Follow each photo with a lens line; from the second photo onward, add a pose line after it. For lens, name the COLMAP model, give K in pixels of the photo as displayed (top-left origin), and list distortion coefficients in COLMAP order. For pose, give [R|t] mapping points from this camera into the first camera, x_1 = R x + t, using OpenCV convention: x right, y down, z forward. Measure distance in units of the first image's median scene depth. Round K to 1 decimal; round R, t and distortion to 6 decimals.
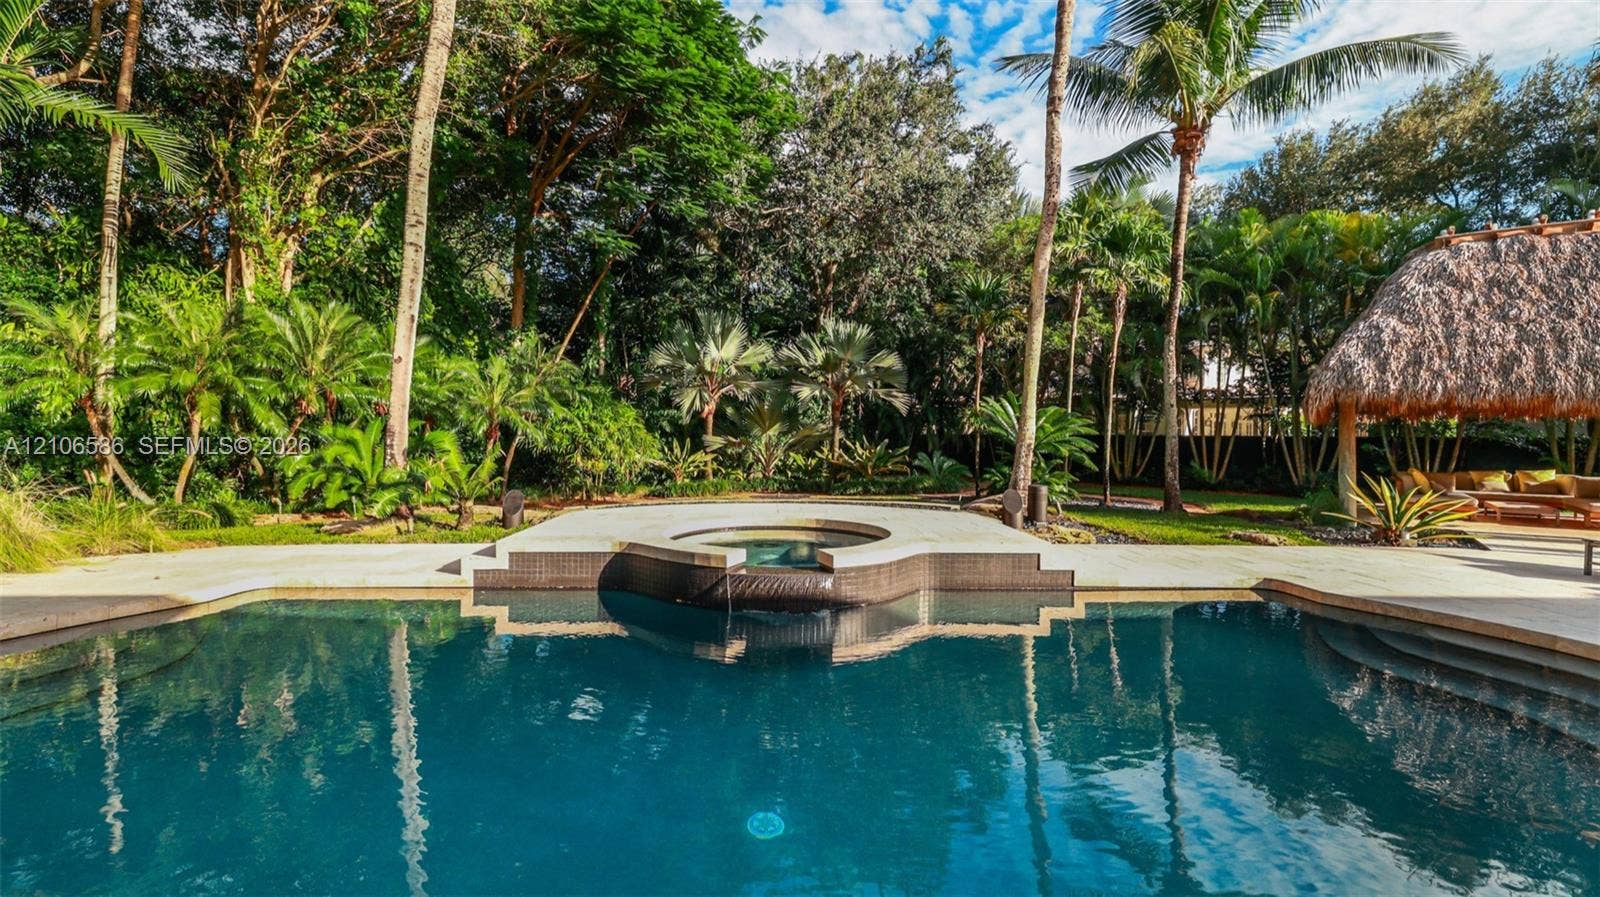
lens RADIAL K [[652.5, 0, 800.0], [0, 652.5, 448.5], [0, 0, 1]] dist [-0.000474, -0.000021]
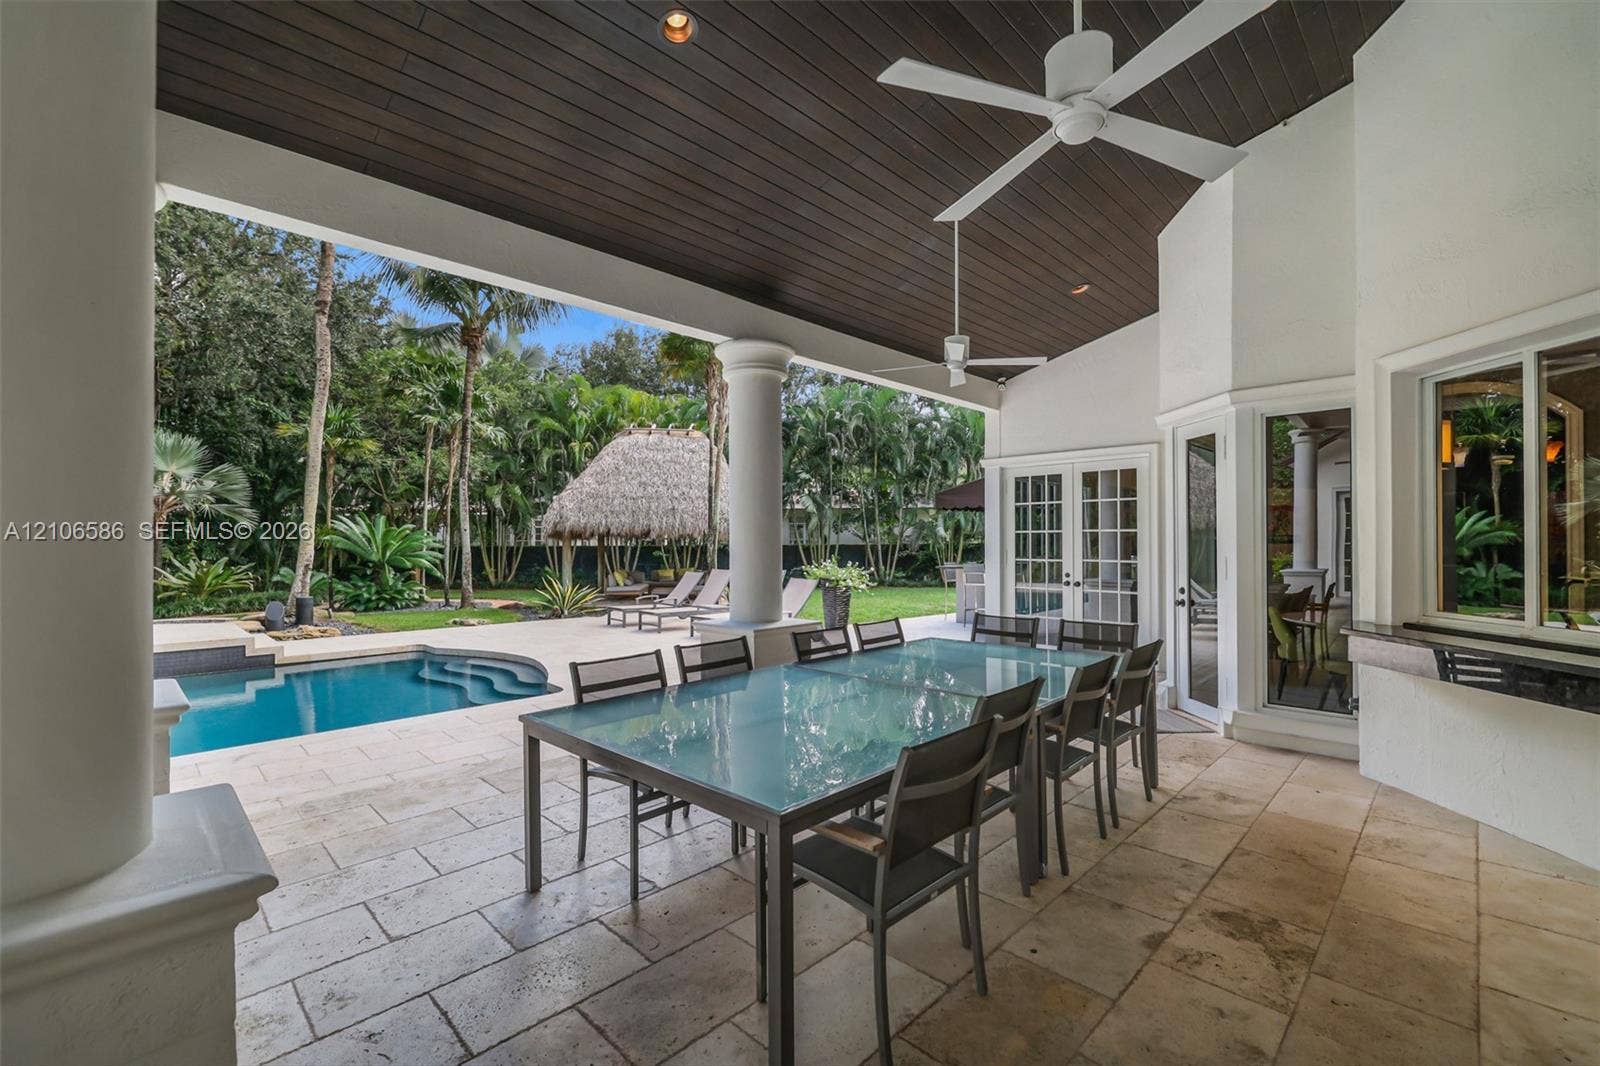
lens RADIAL K [[681.0, 0, 781.7], [0, 681.0, 528.1], [0, 0, 1]] dist [0.000737, -0.000617]
pose [[0.753191, 0.002694, 0.657796, 0.153178], [0.021807, 0.999340, -0.029062, -0.015214], [-0.657440, 0.036233, 0.752635, -0.522097]]
